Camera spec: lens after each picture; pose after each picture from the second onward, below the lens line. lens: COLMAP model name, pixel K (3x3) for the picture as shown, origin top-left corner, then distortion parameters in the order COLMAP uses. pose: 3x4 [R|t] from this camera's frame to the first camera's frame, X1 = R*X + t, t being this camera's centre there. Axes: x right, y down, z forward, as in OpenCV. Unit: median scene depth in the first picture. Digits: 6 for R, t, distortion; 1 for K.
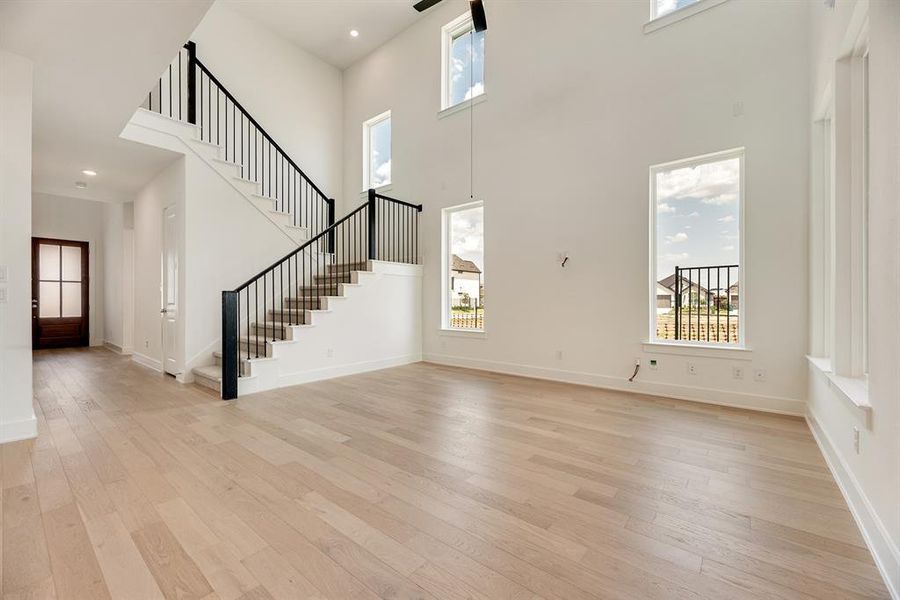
lens RADIAL K [[368.2, 0, 454.3], [0, 368.2, 302.3], [0, 0, 1]] dist [-0.000260, -0.000160]
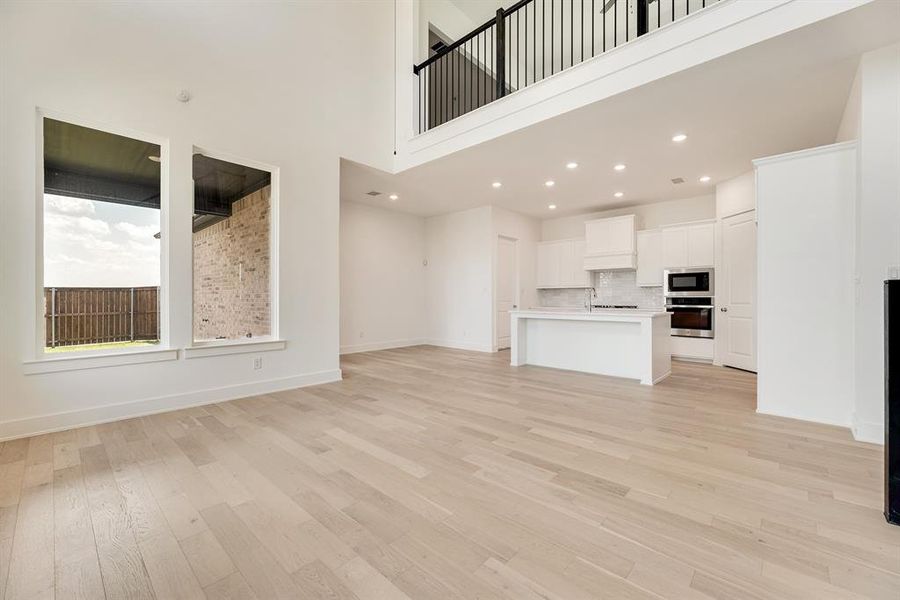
lens RADIAL K [[368.2, 0, 450.7], [0, 368.2, 300.9], [0, 0, 1]] dist [-0.000260, -0.000160]
pose [[-0.998193, -0.001818, 0.060069, -0.064757], [-0.001198, 0.999946, 0.010363, -0.005911], [-0.060084, 0.010272, -0.998140, 1.082678]]
